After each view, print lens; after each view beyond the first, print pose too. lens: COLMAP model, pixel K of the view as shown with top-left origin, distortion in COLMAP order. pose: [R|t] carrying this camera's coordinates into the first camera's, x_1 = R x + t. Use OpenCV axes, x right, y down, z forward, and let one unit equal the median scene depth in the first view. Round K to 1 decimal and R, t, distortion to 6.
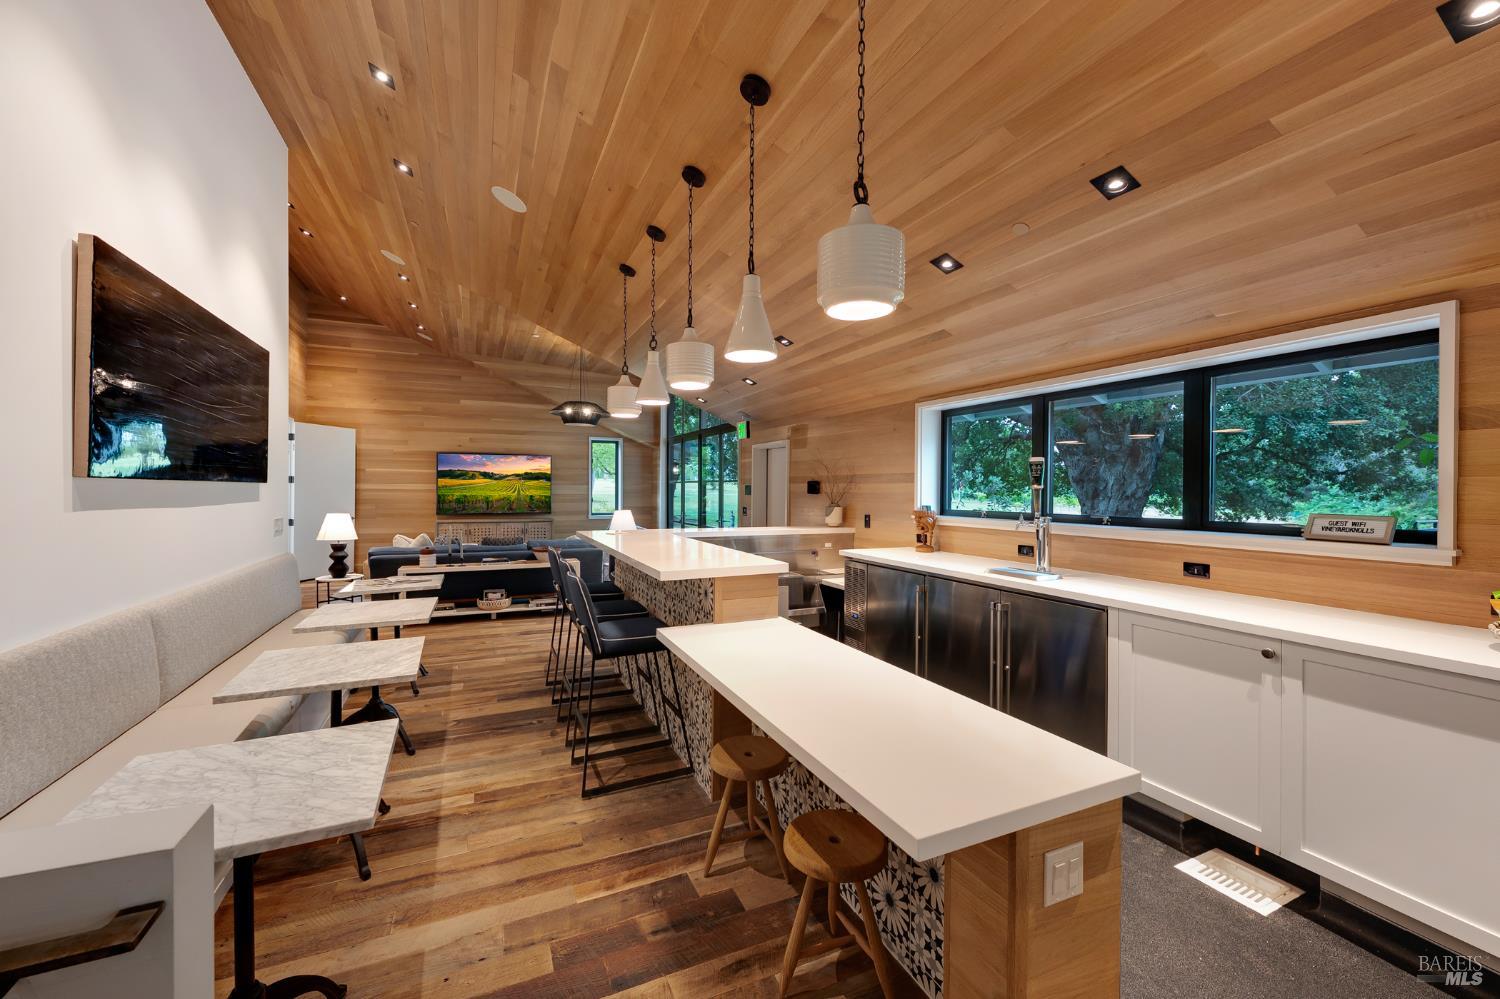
lens RADIAL K [[598.9, 0, 750.7], [0, 598.9, 496.7], [0, 0, 1]] dist [0.001357, 0.000097]
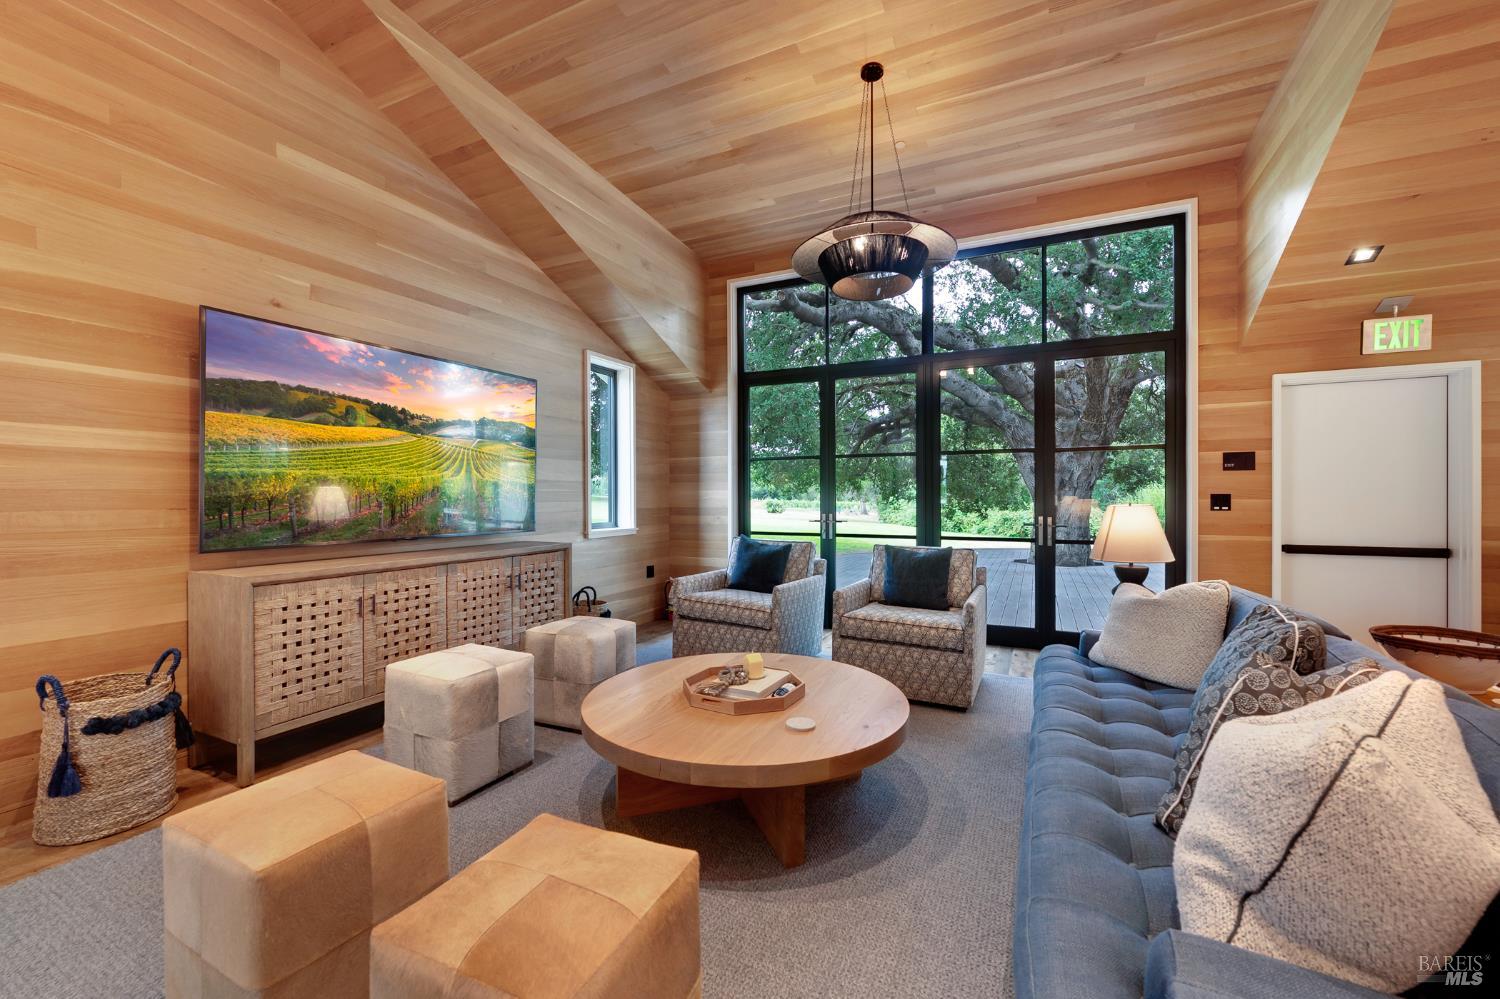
lens RADIAL K [[598.9, 0, 755.5], [0, 598.9, 497.8], [0, 0, 1]] dist [0.001357, 0.000097]
pose [[0.771015, -0.006051, 0.636788, -0.498437], [0.002719, 0.999977, 0.006210, 0.005753], [-0.636811, -0.003056, 0.771014, 0.643224]]
